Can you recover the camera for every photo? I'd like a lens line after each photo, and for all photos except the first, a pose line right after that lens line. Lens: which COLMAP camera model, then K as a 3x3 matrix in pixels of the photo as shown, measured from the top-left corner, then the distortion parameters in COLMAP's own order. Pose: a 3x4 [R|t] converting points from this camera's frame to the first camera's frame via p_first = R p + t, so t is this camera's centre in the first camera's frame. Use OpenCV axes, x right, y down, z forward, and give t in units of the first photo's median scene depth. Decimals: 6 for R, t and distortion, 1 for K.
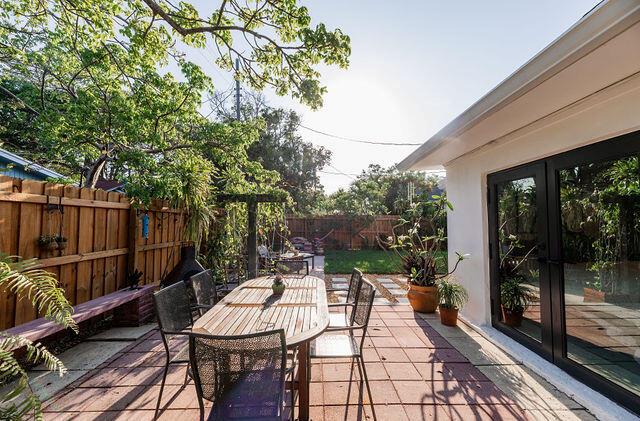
lens RADIAL K [[263.9, 0, 320.0], [0, 263.9, 210.5], [0, 0, 1]] dist [0.002188, 0.000001]
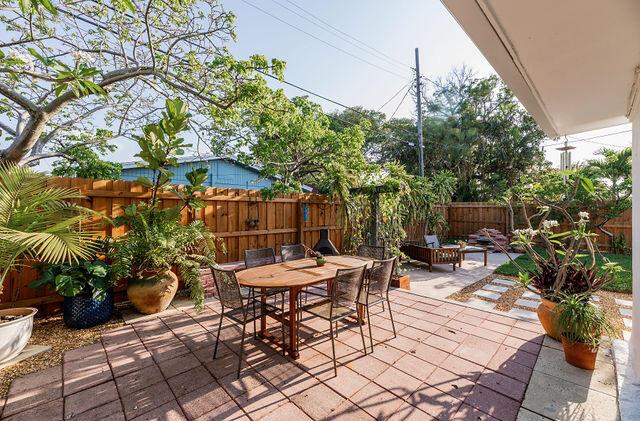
lens RADIAL K [[263.9, 0, 320.0], [0, 263.9, 210.5], [0, 0, 1]] dist [0.002188, 0.000001]
pose [[0.676483, -0.002227, -0.736455, 0.624644], [0.032283, 0.999124, 0.026633, 0.005798], [0.735750, -0.041792, 0.675962, 0.099579]]
